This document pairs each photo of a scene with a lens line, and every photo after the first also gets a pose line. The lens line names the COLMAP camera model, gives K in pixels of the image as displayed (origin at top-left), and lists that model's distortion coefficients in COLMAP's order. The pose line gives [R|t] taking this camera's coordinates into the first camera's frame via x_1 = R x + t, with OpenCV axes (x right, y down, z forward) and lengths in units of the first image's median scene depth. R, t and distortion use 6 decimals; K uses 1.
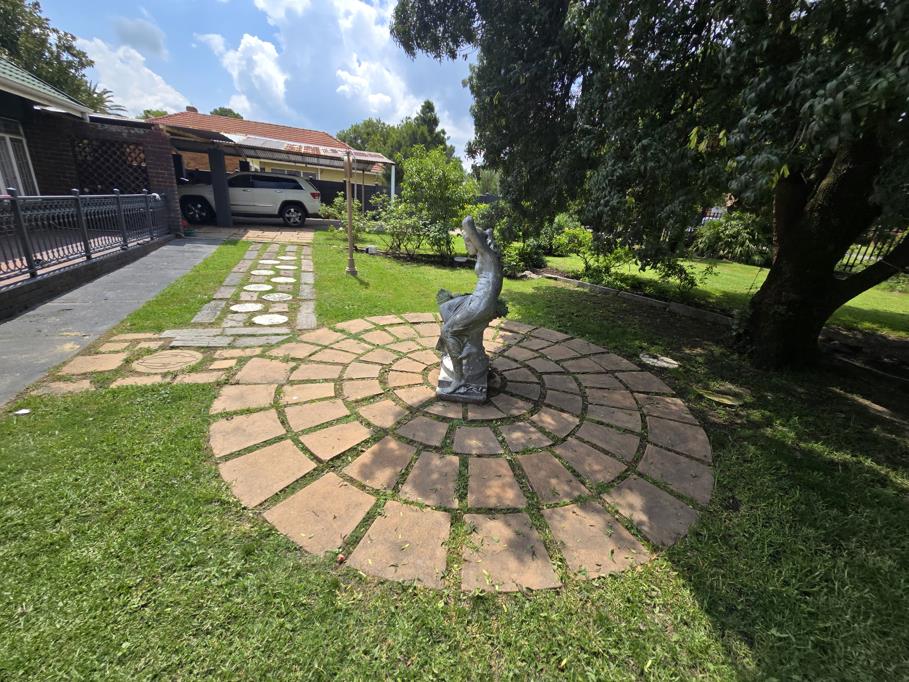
lens RADIAL K [[373.6, 0, 455.9], [0, 373.6, 339.0], [0, 0, 1]] dist [0.000595, 0.000001]
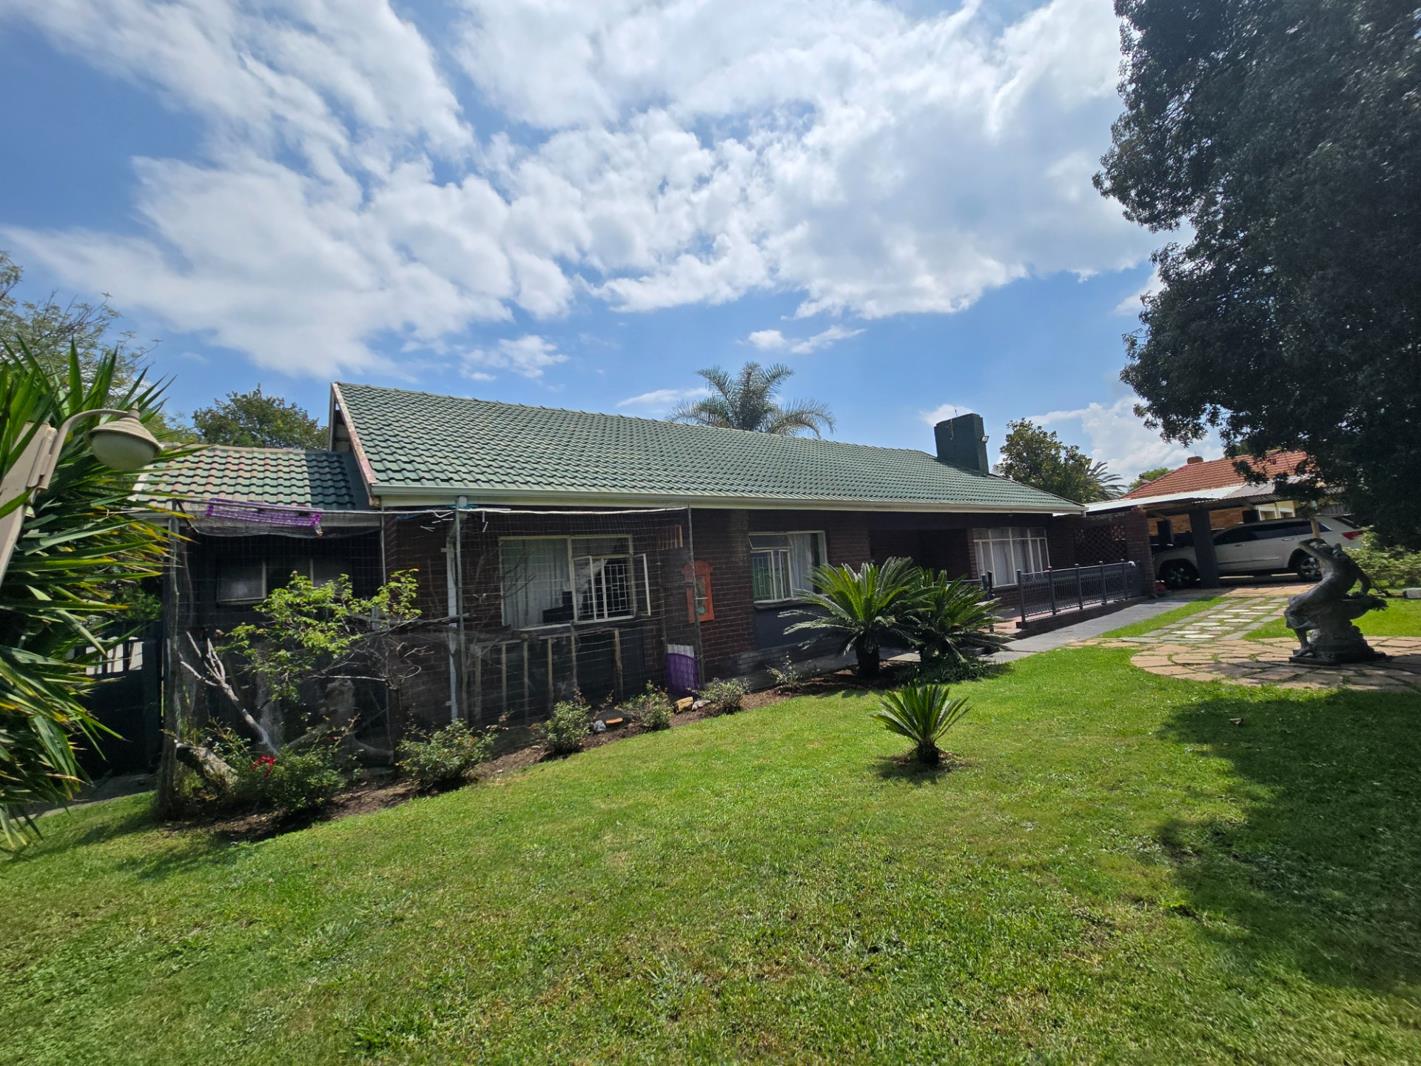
lens RADIAL K [[584.0, 0, 712.9], [0, 584.0, 533.1], [0, 0, 1]] dist [0.000595, 0.000001]
pose [[0.268847, -0.187939, -0.944669, 0.377311], [-0.228645, 0.940291, -0.252139, 0.185312], [0.935651, 0.283781, 0.209823, -0.406202]]
